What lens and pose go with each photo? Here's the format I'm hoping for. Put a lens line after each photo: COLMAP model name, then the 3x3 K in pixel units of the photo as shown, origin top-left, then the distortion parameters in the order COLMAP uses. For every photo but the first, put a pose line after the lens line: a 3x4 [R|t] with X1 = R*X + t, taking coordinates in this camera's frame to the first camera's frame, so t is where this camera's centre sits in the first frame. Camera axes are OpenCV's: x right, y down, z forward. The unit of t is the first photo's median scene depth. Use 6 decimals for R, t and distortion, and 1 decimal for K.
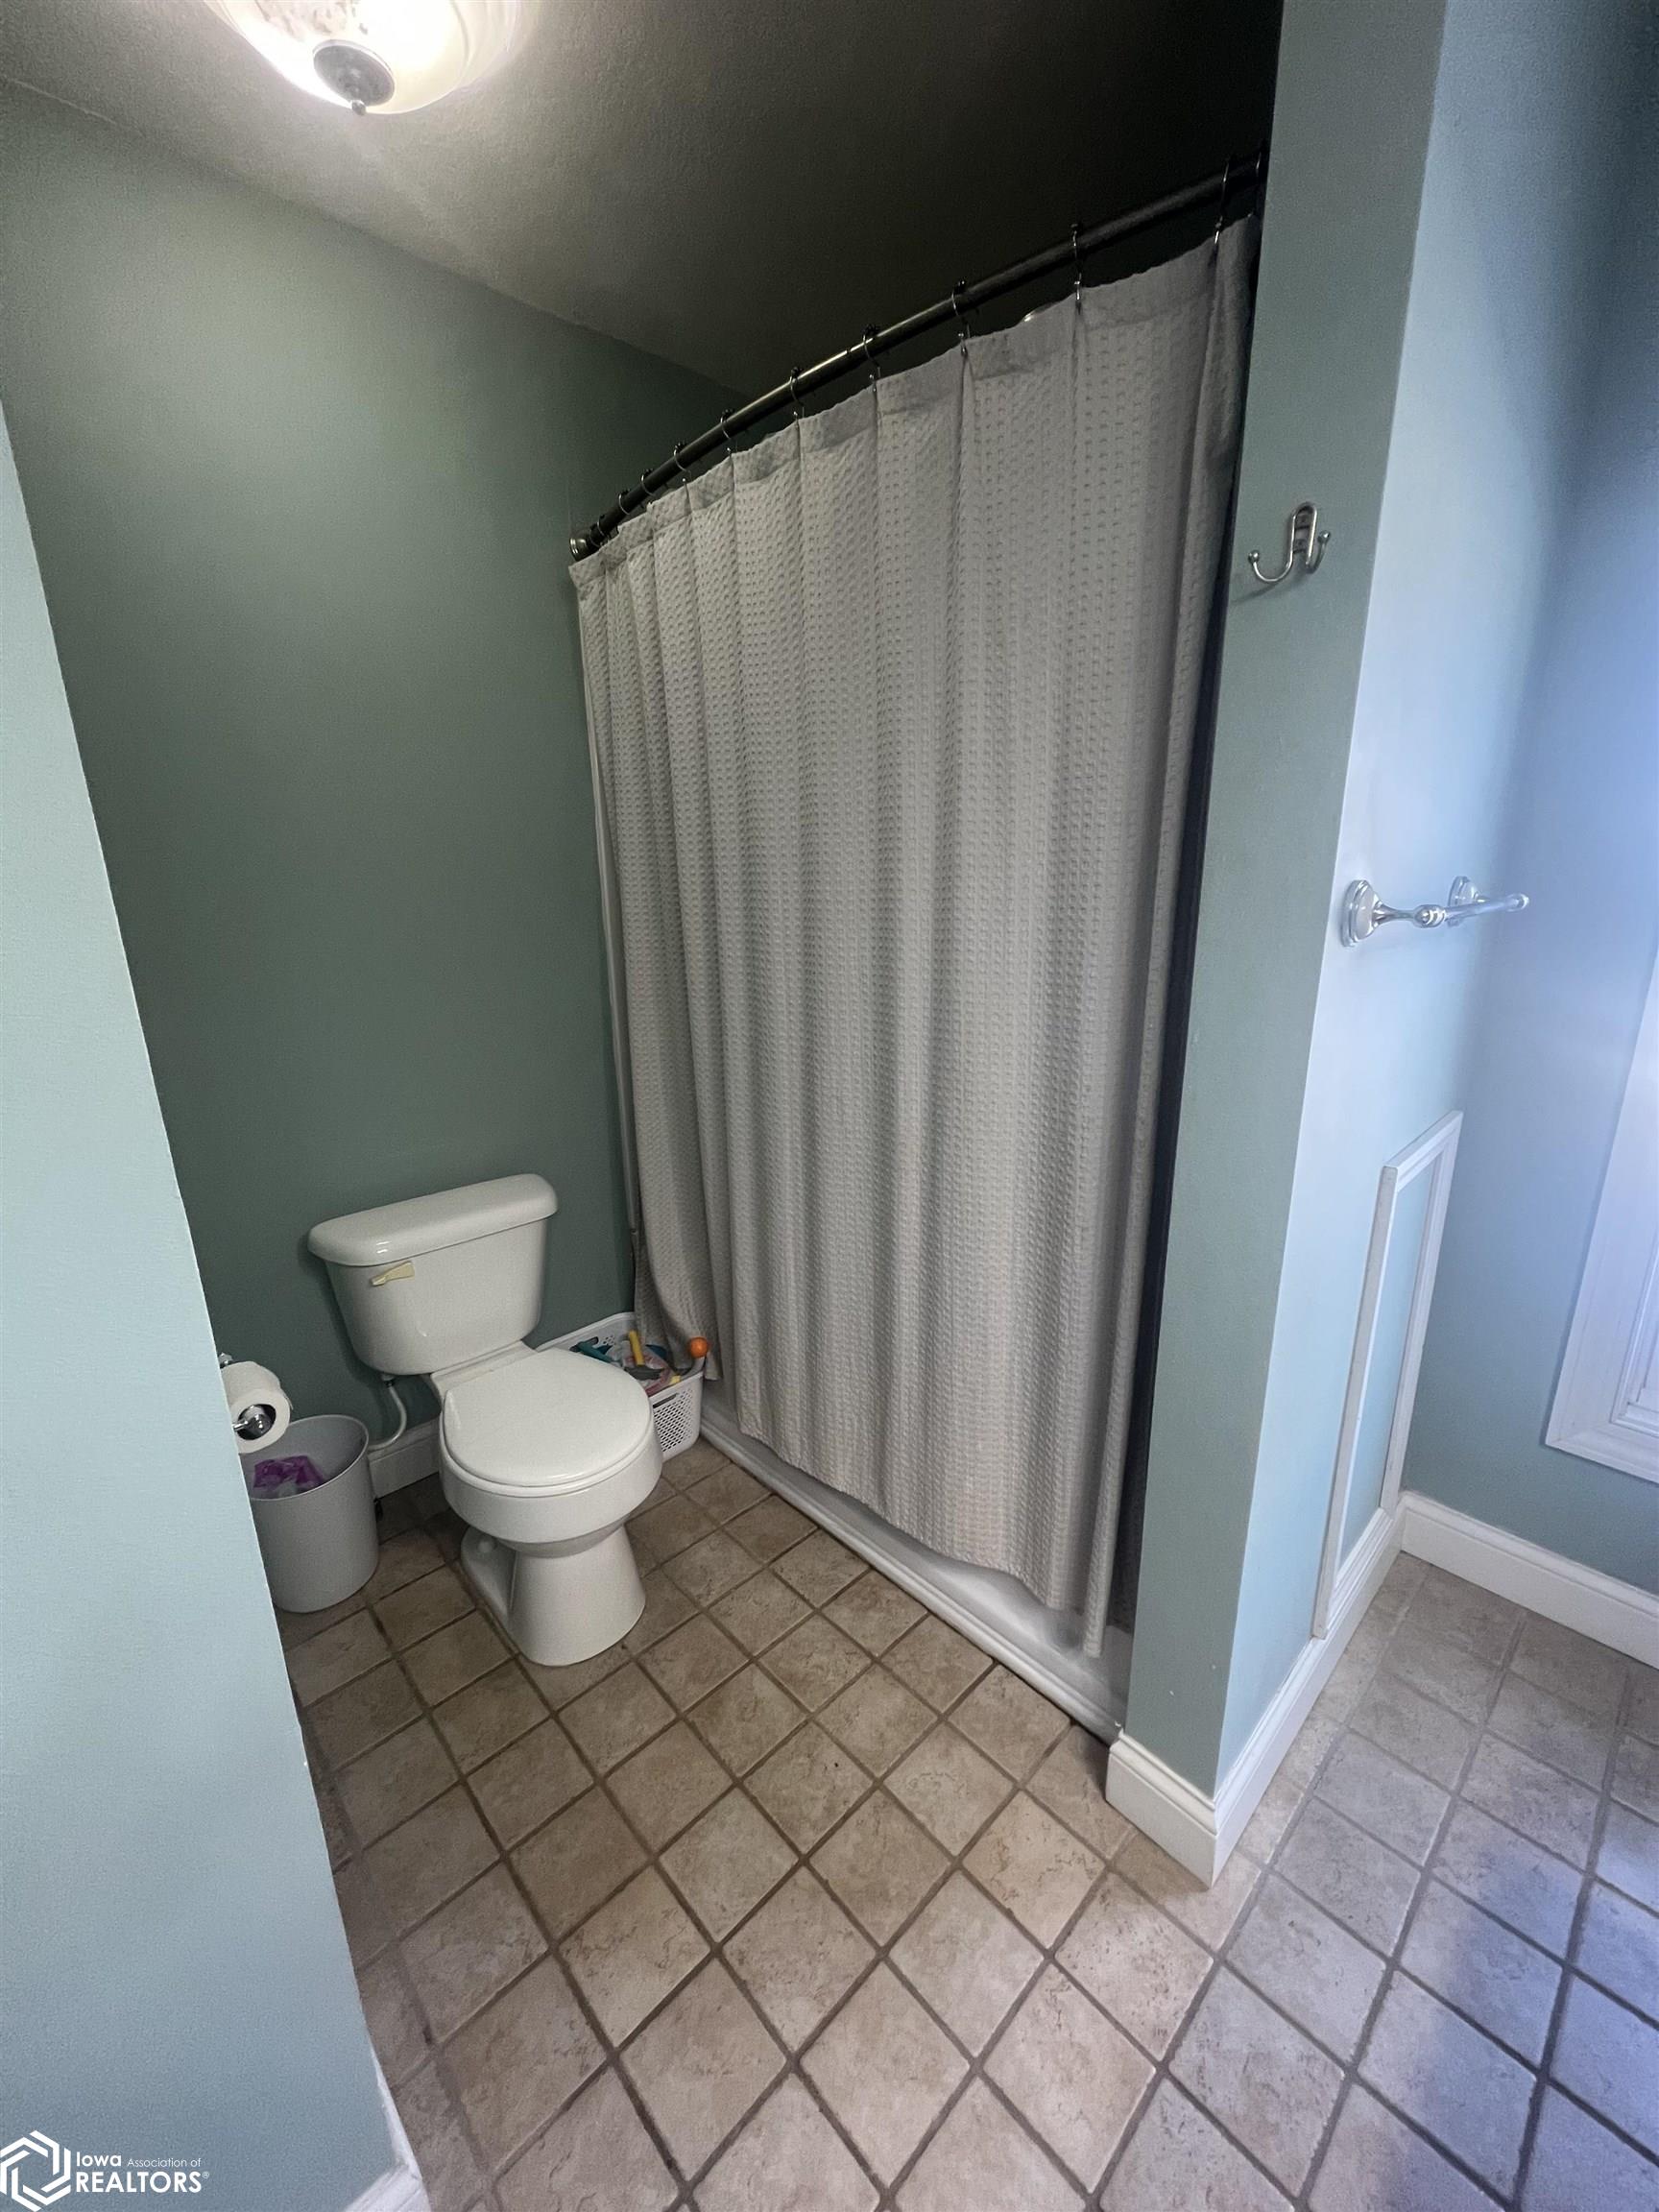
lens RADIAL K [[882.0, 0, 829.2], [0, 882.0, 1106.5], [0, 0, 1]] dist [-0.003696, -0.000376]
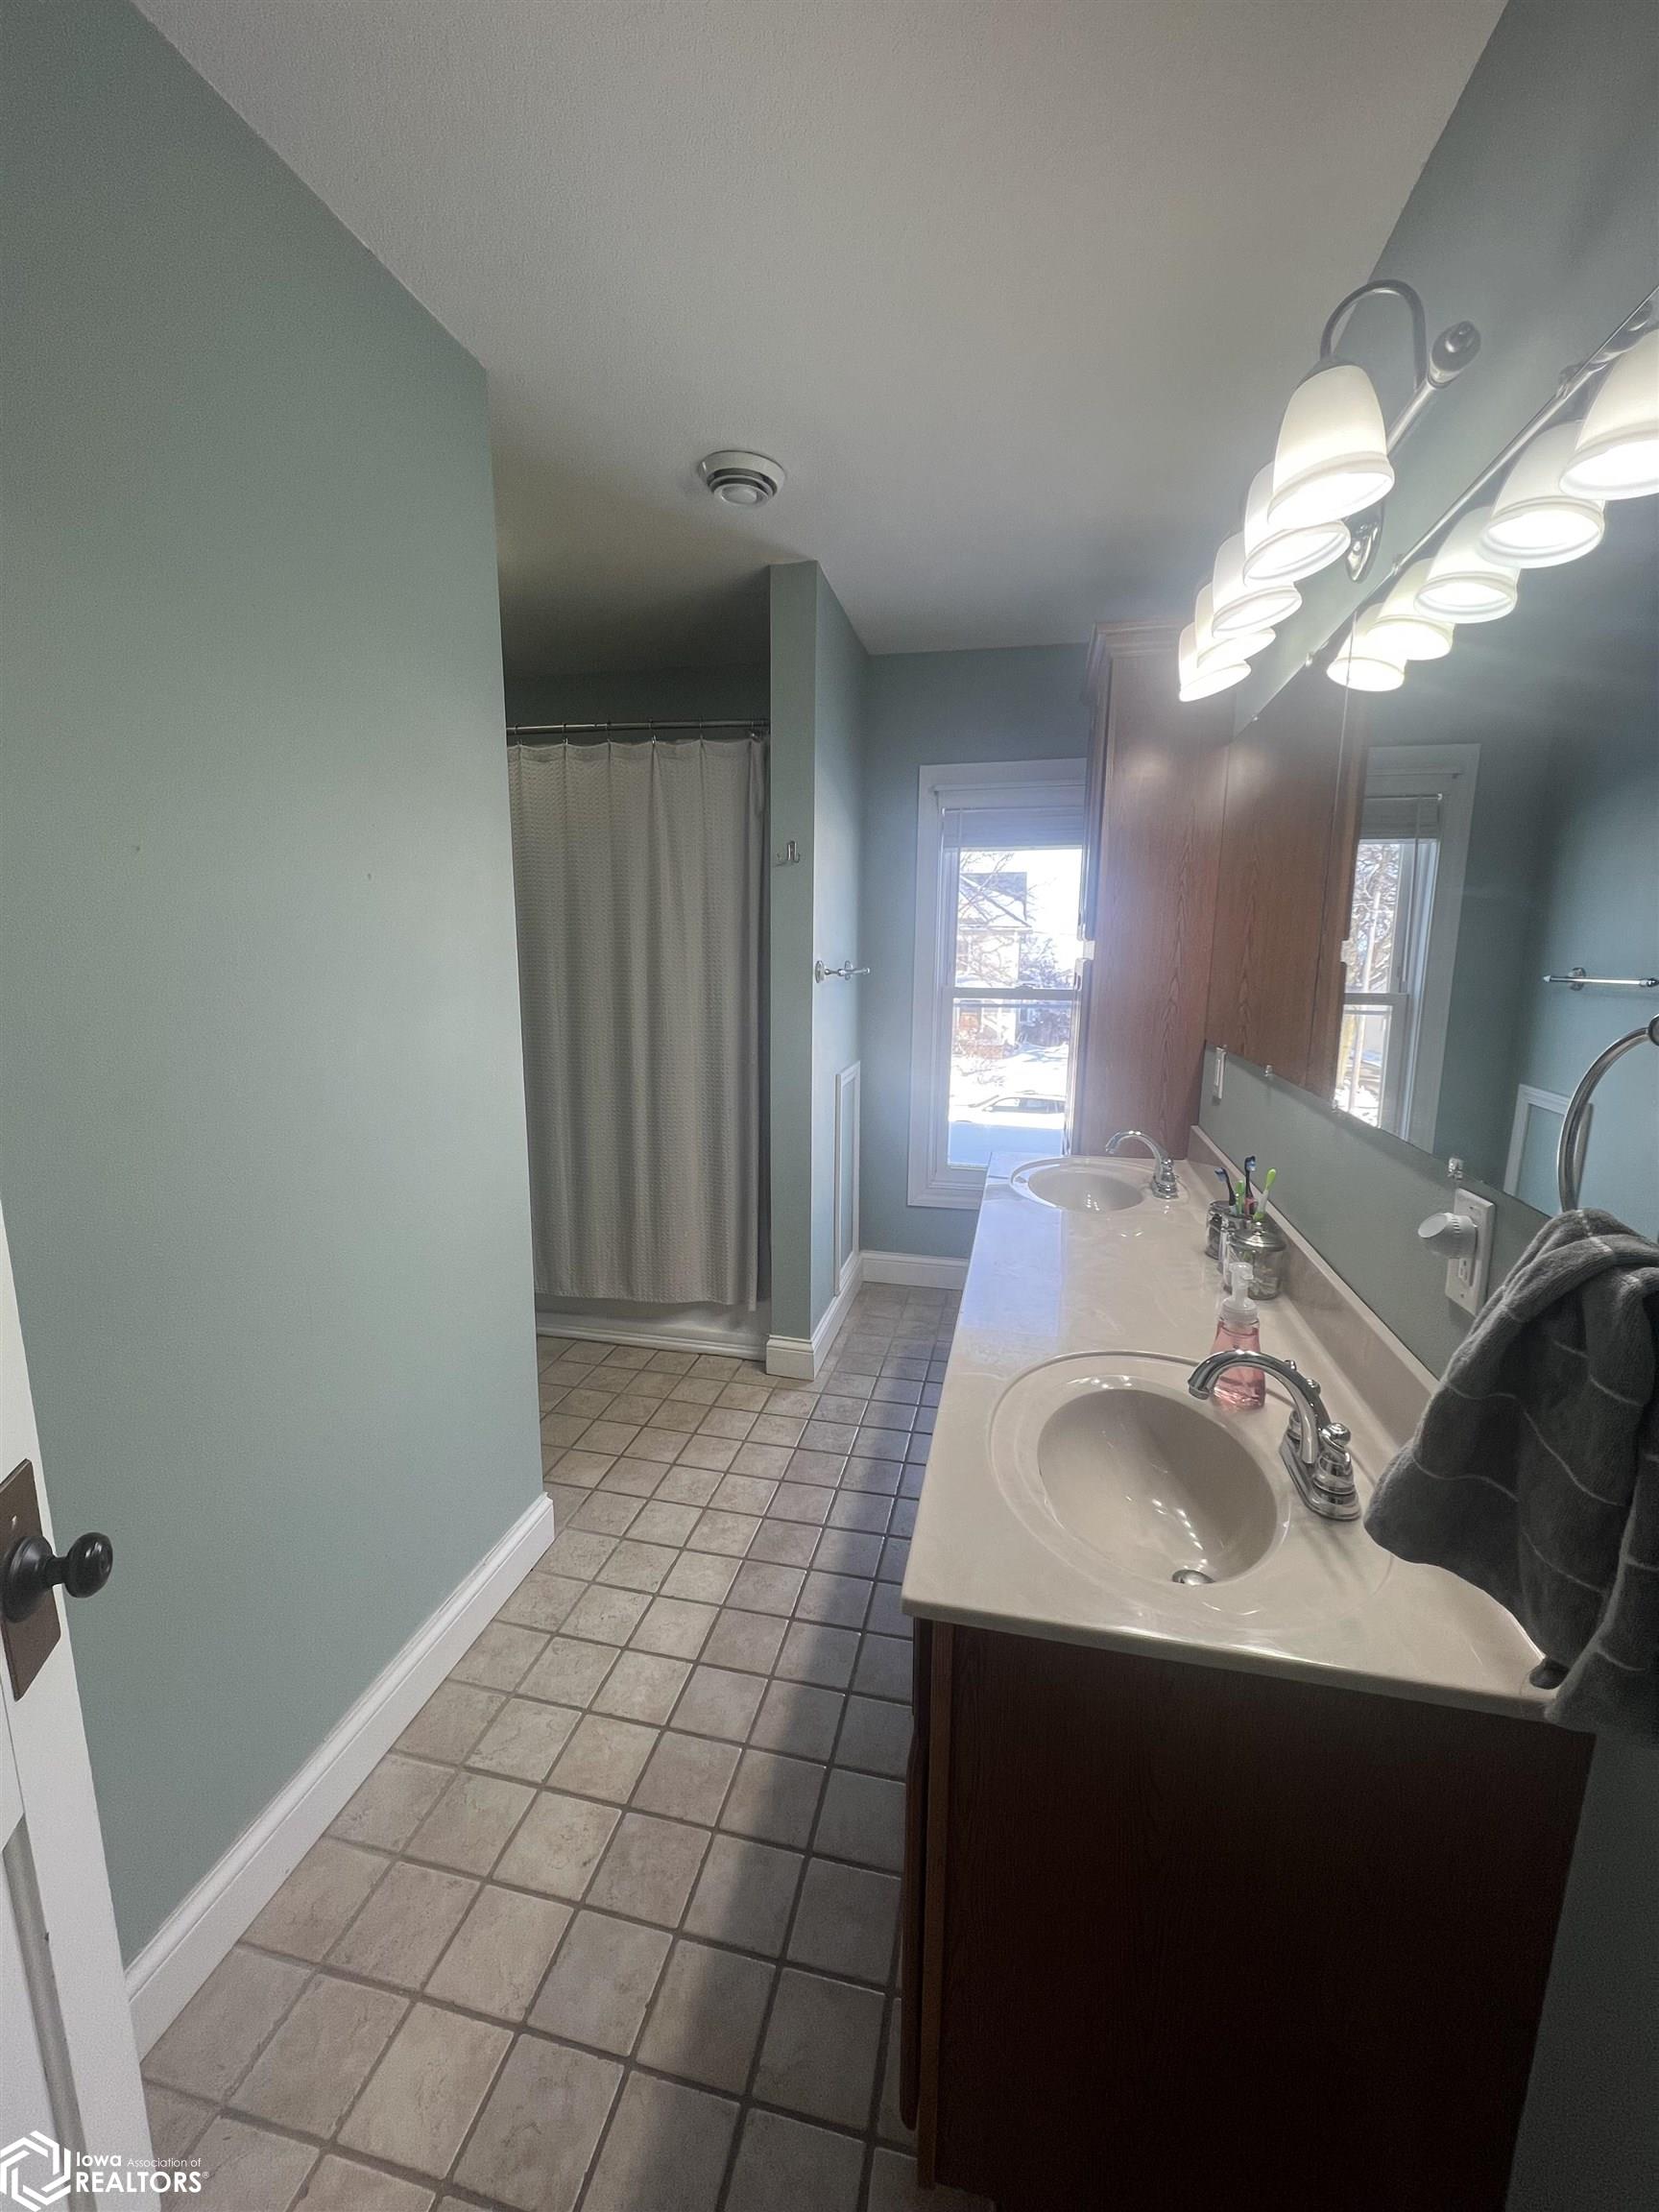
lens RADIAL K [[882.0, 0, 831.3], [0, 882.0, 1101.8], [0, 0, 1]] dist [-0.003696, -0.000376]
pose [[0.829630, -0.070669, 0.553822, -0.758809], [0.122361, 0.990855, -0.056862, 0.281599], [-0.544740, 0.114941, 0.830691, -1.039986]]
